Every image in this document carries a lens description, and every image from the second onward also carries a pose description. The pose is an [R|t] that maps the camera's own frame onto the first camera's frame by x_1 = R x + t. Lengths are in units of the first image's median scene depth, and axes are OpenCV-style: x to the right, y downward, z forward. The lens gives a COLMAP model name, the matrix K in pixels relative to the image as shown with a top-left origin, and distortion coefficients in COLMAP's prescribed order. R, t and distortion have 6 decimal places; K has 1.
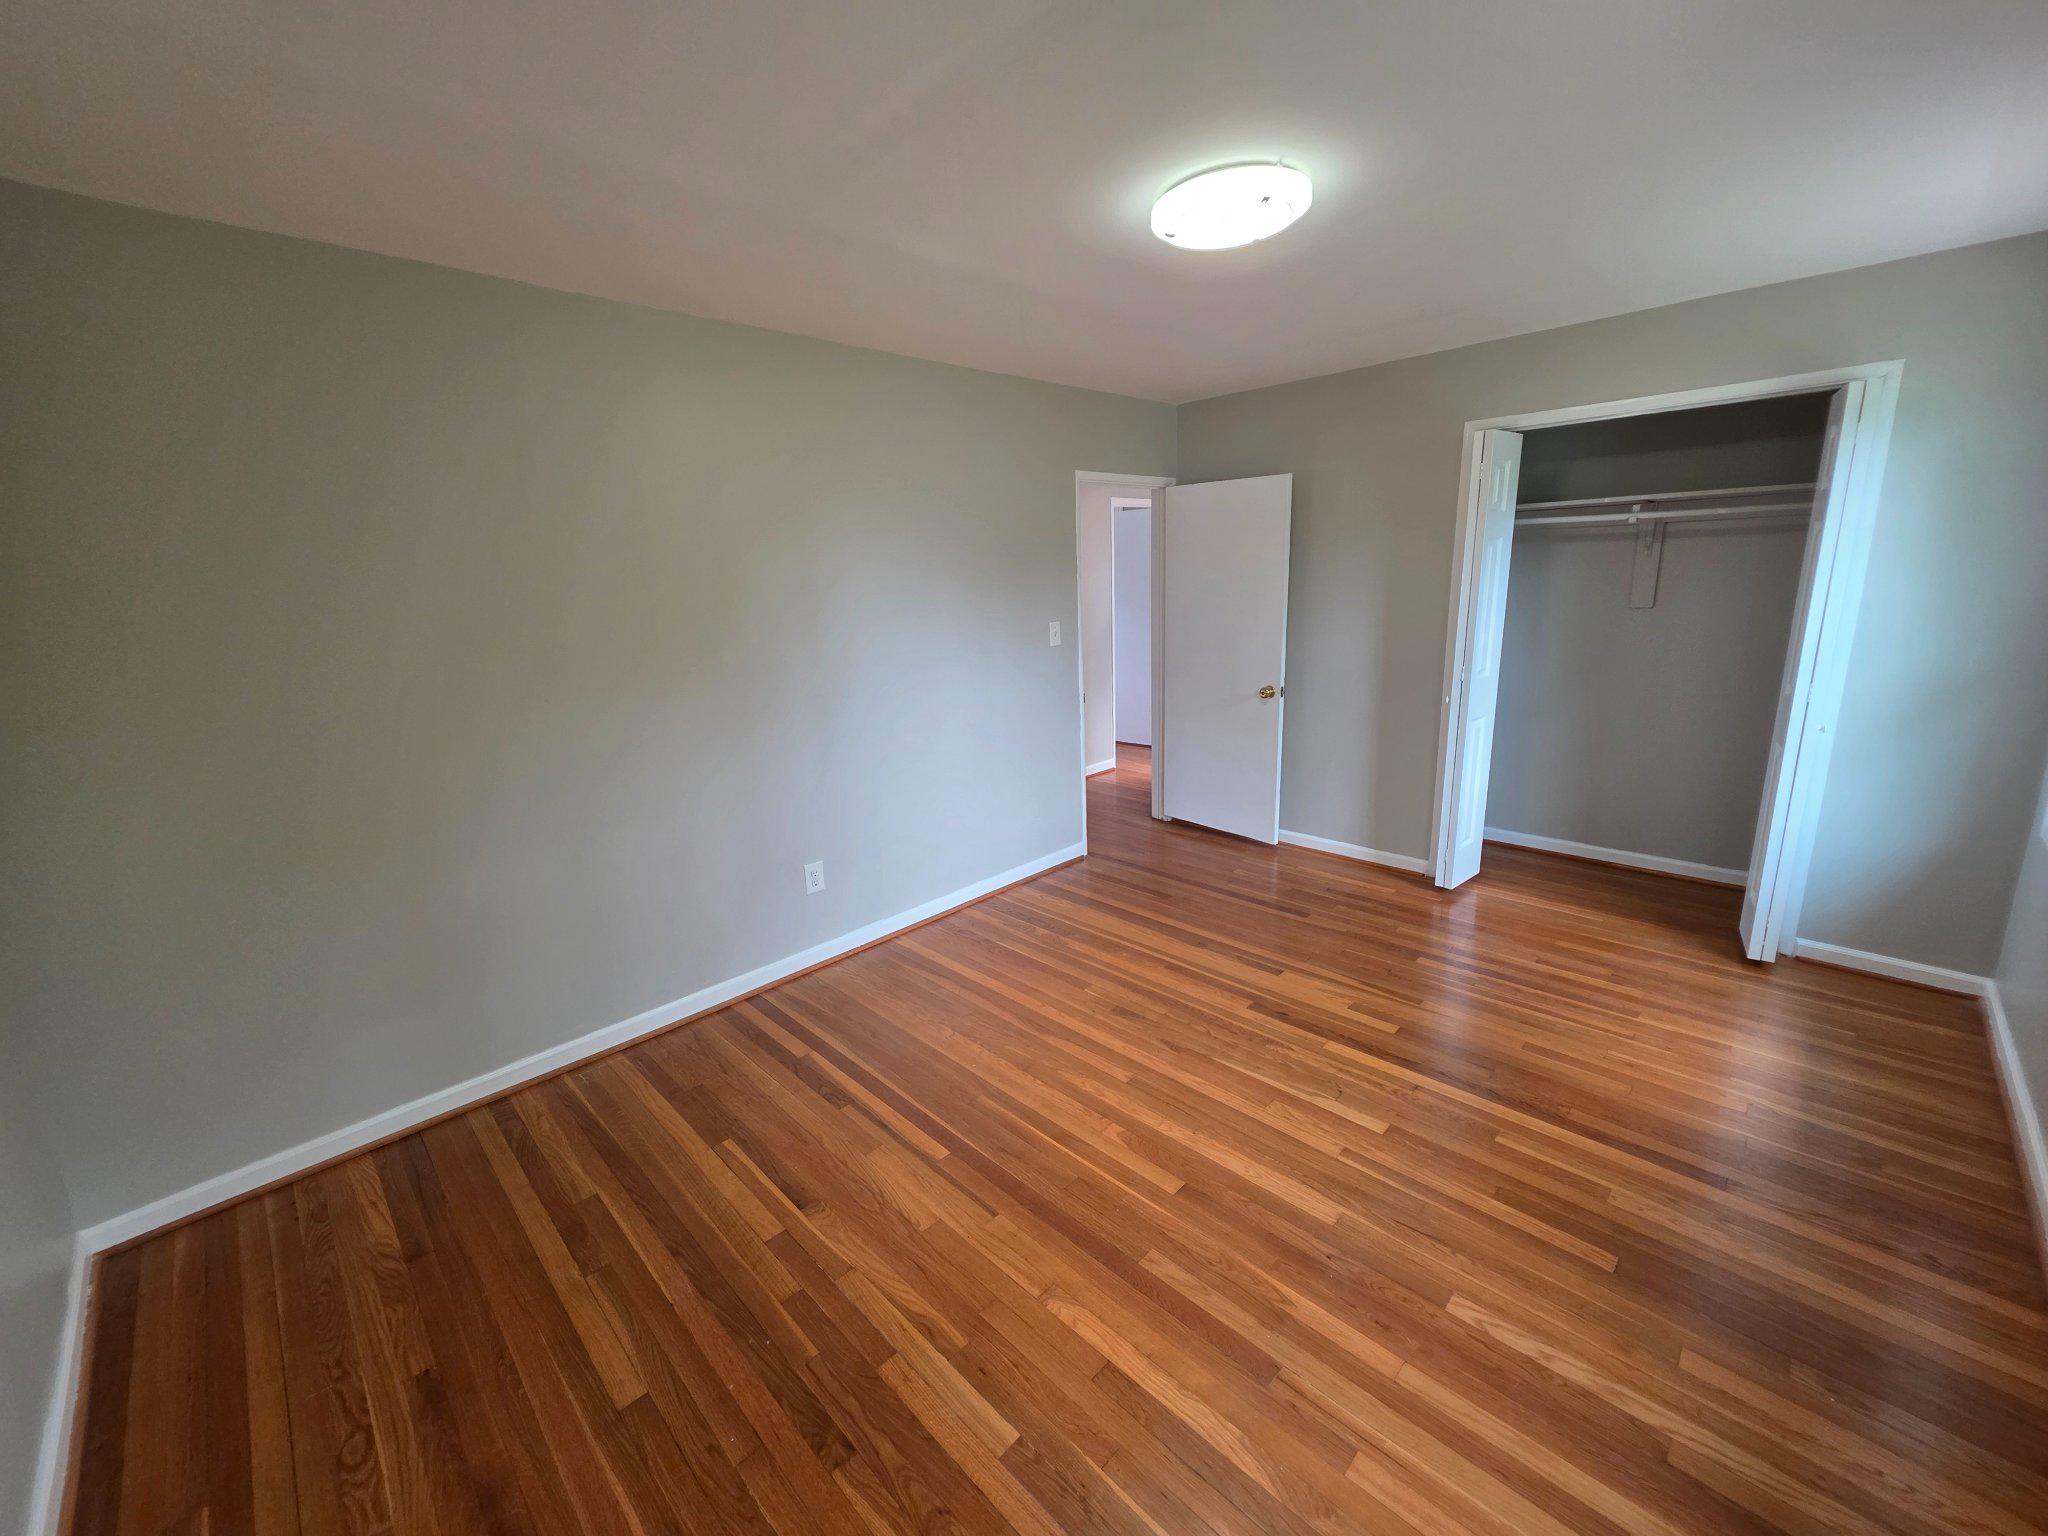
lens RADIAL K [[818.4, 0, 1022.7], [0, 818.4, 756.5], [0, 0, 1]] dist [0.005680, -0.000396]
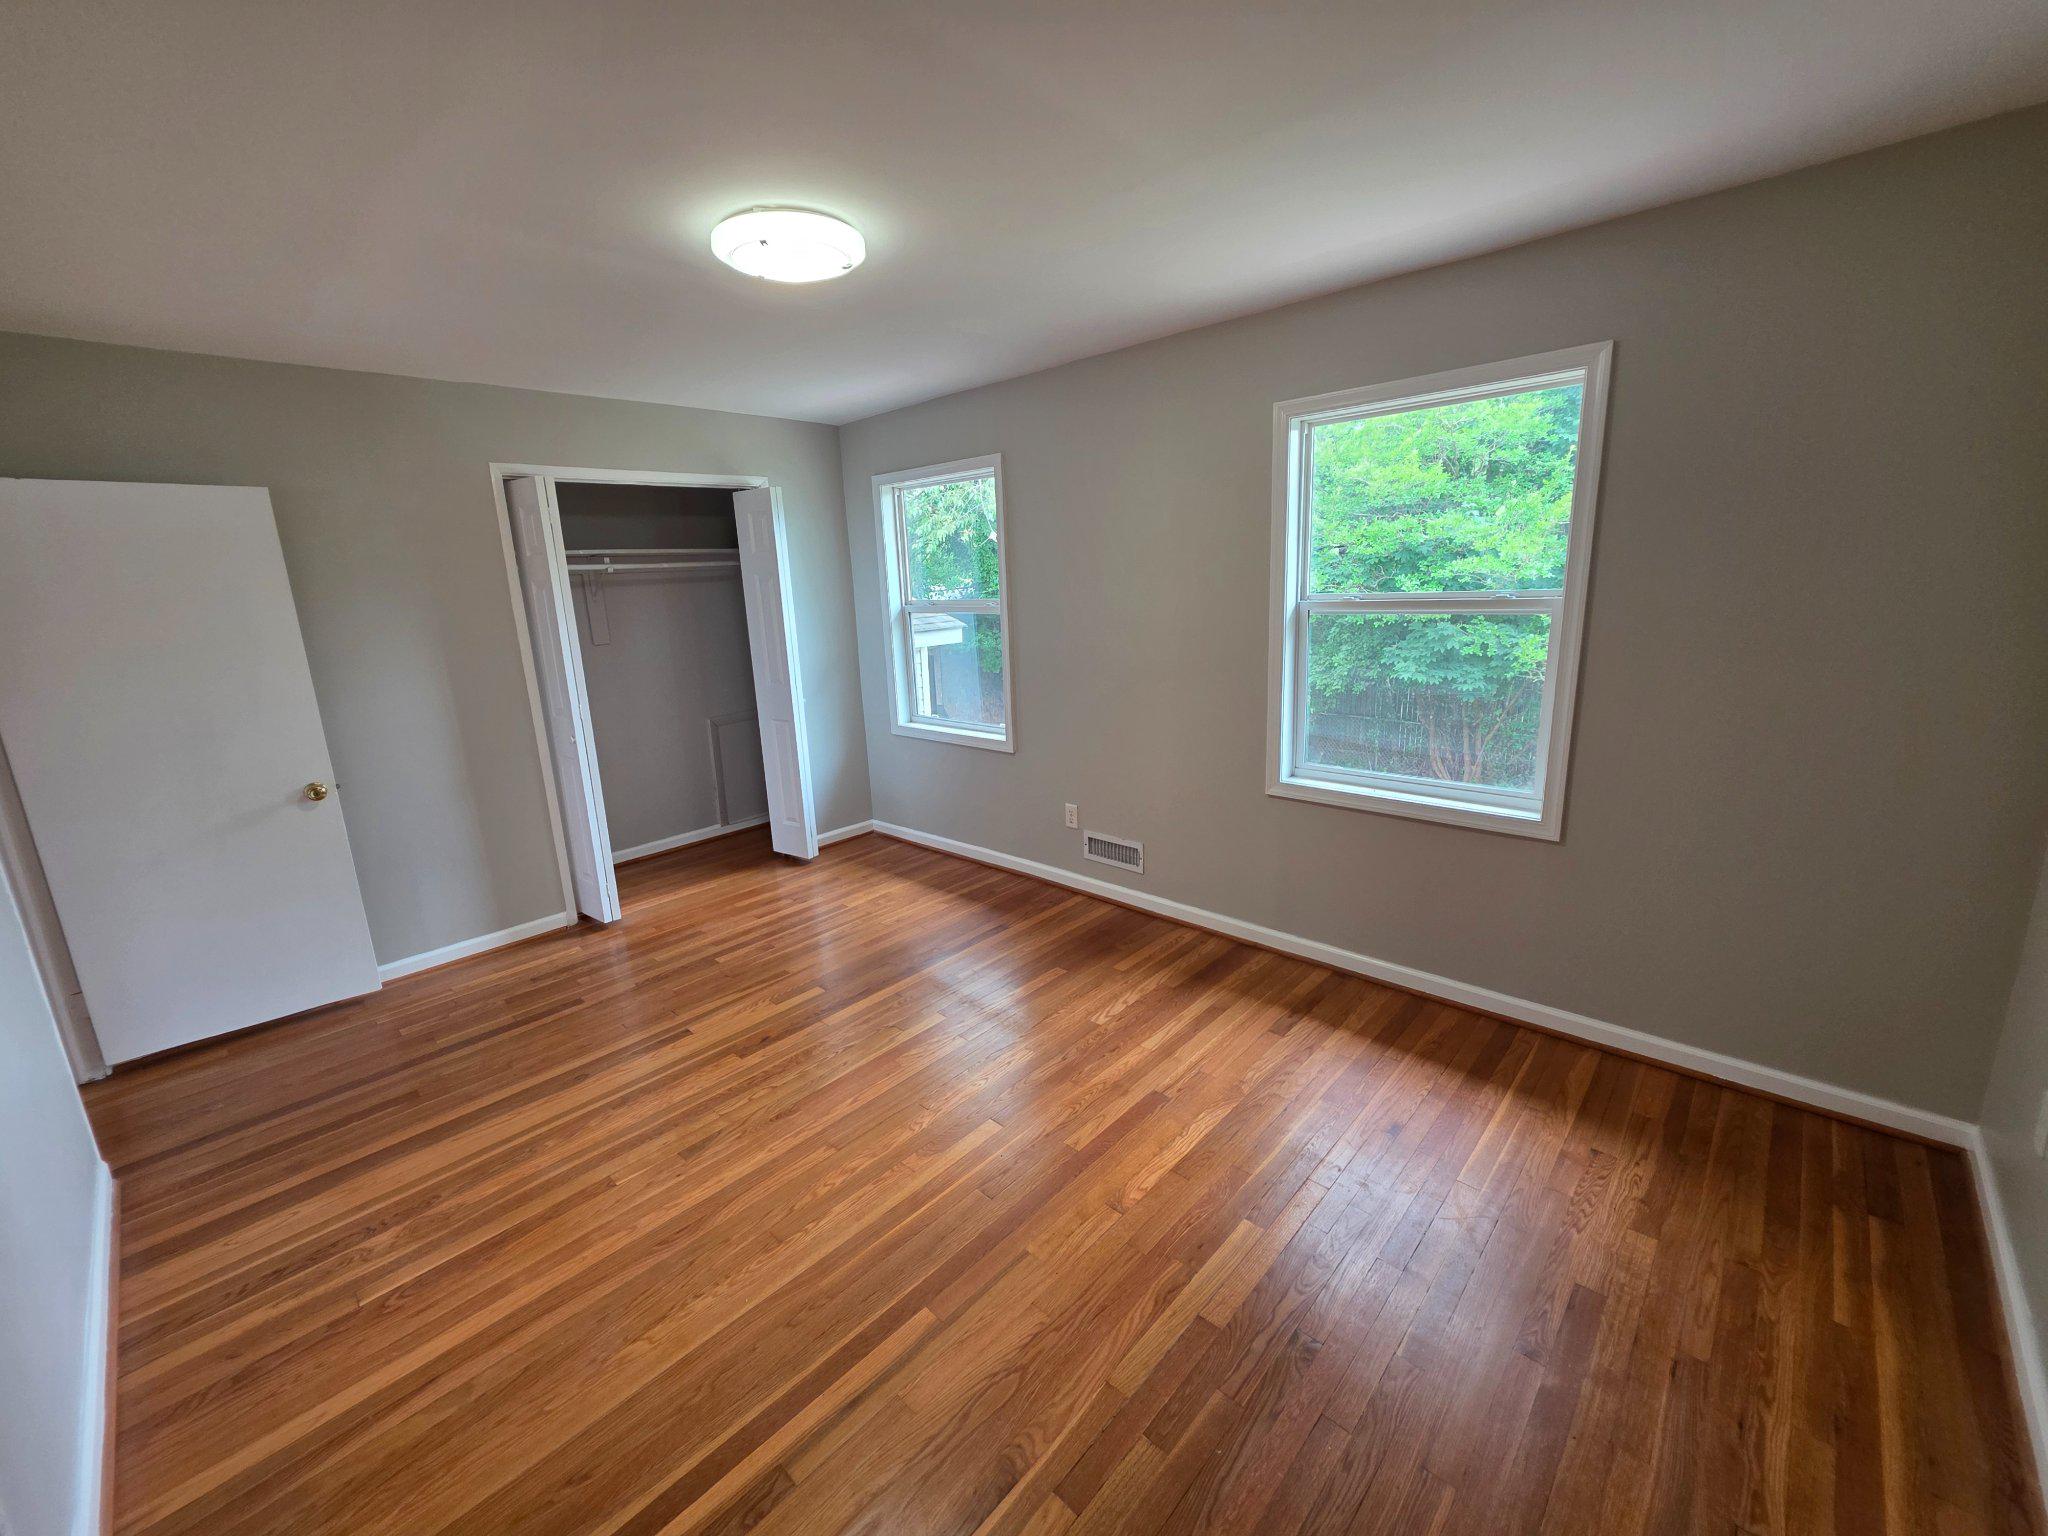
lens RADIAL K [[818.4, 0, 1004.0], [0, 818.4, 760.7], [0, 0, 1]] dist [0.005680, -0.000396]
pose [[-0.015868, -0.187676, 0.982103, -0.590498], [0.266601, 0.945873, 0.185060, -0.112629], [-0.963676, 0.264766, 0.035026, 0.576716]]
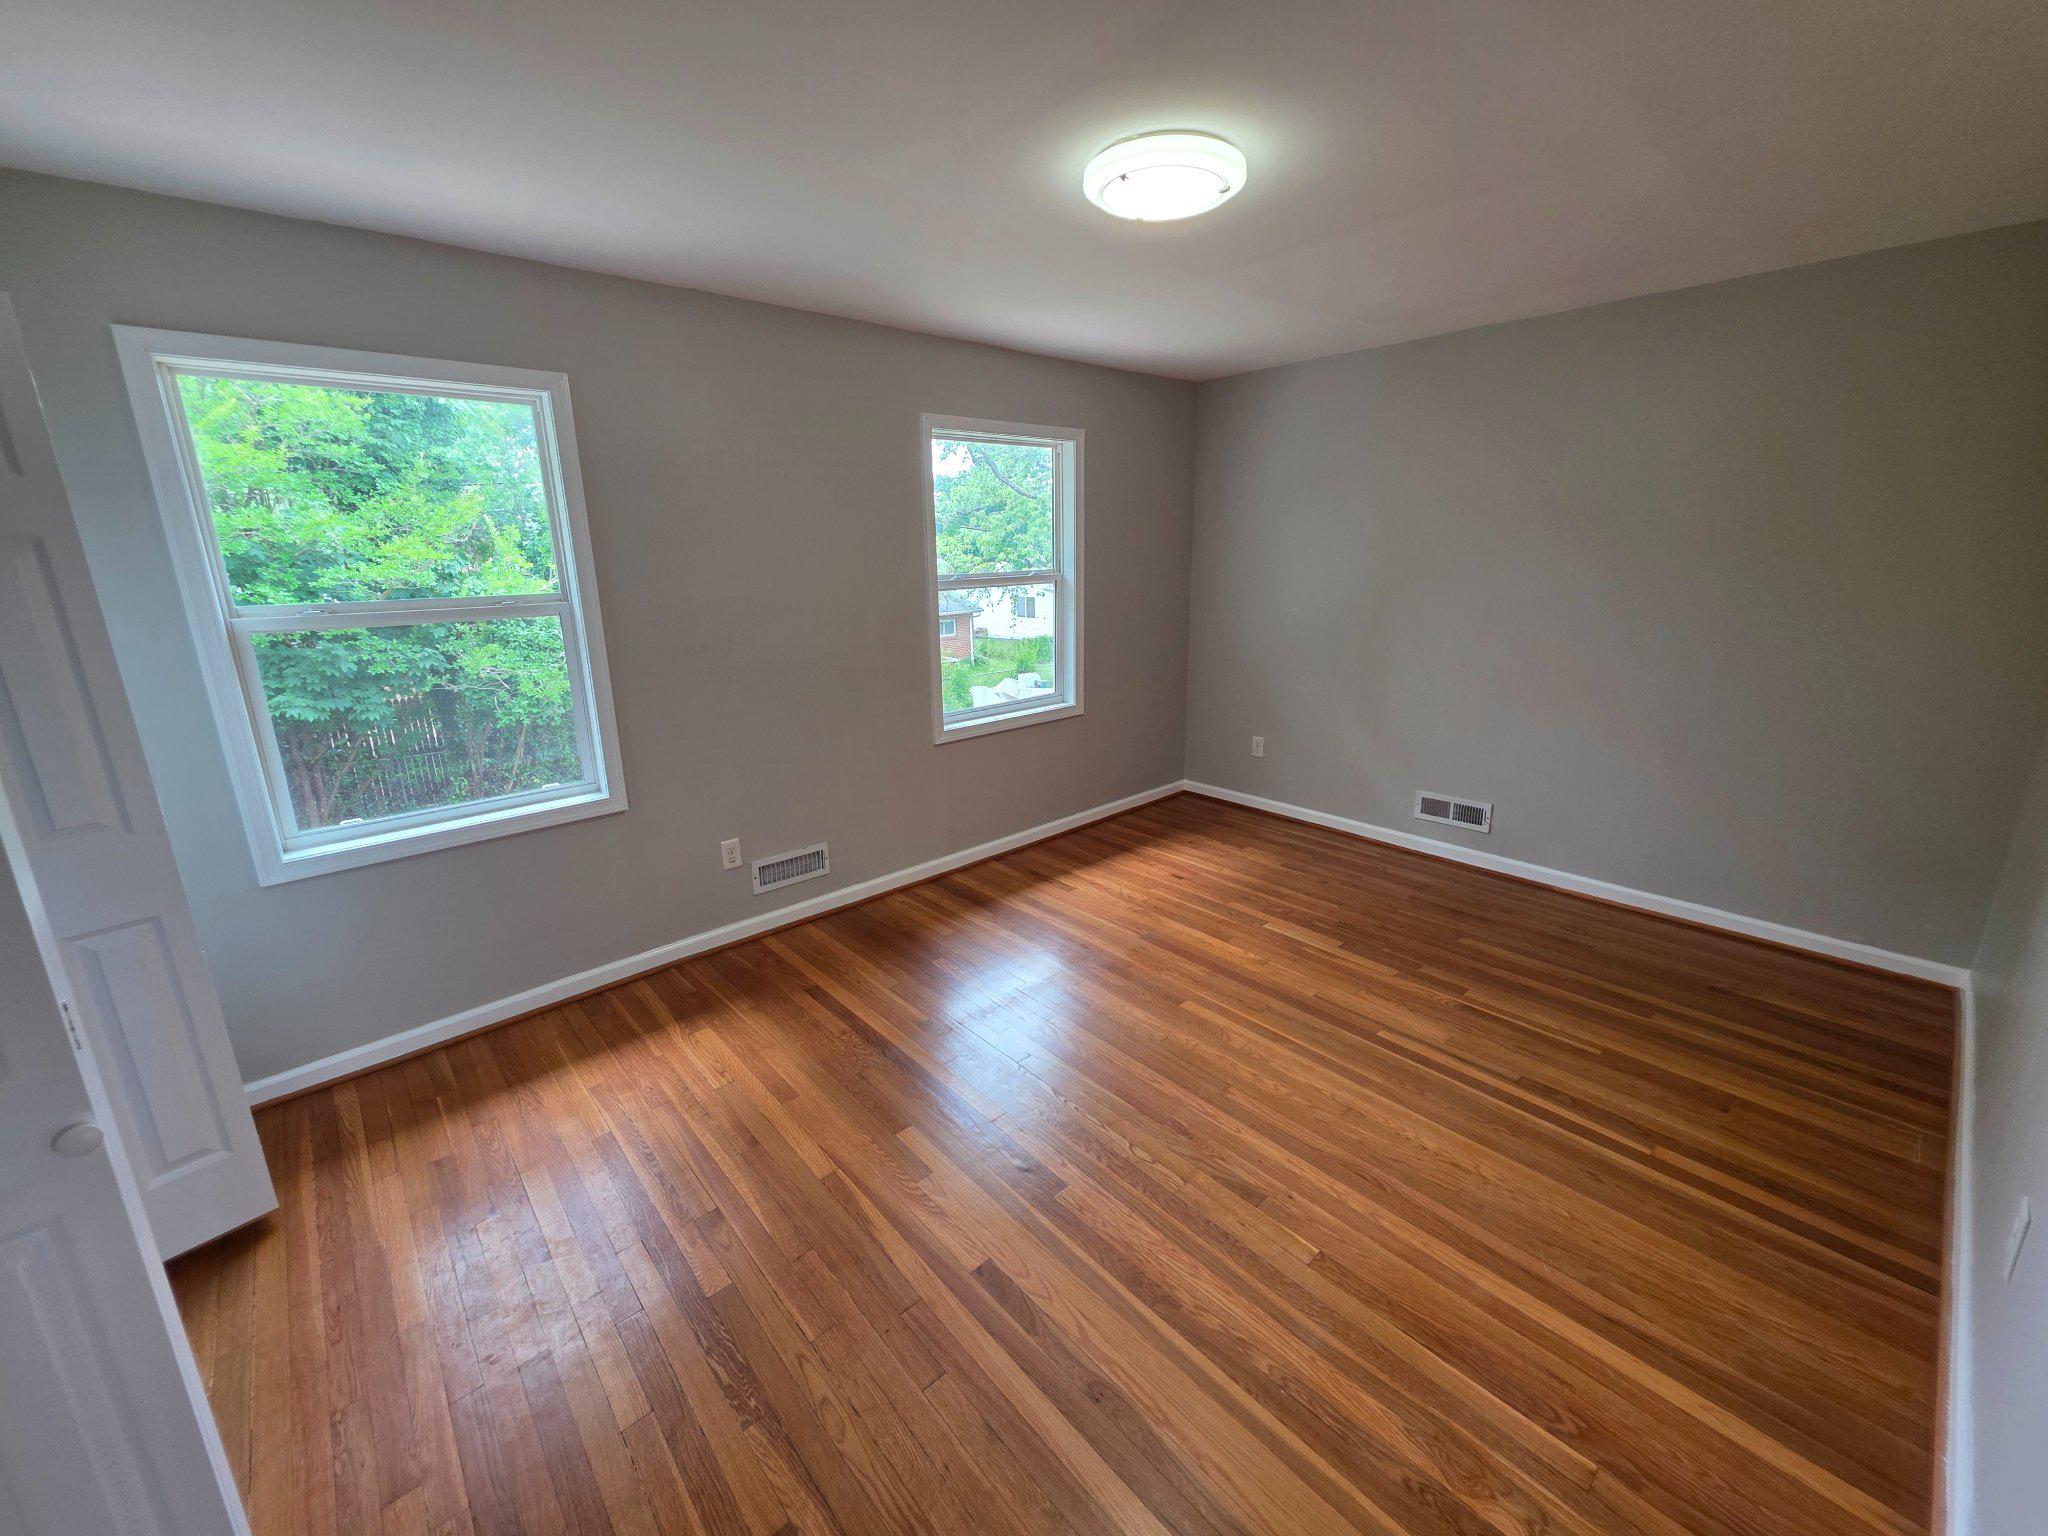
lens RADIAL K [[818.4, 0, 1011.8], [0, 818.4, 761.7], [0, 0, 1]] dist [0.005680, -0.000396]
pose [[-0.996079, 0.037051, 0.080336, 0.249015], [0.070290, 0.882864, 0.464339, -0.344631], [-0.053721, 0.468165, -0.882006, 1.439259]]
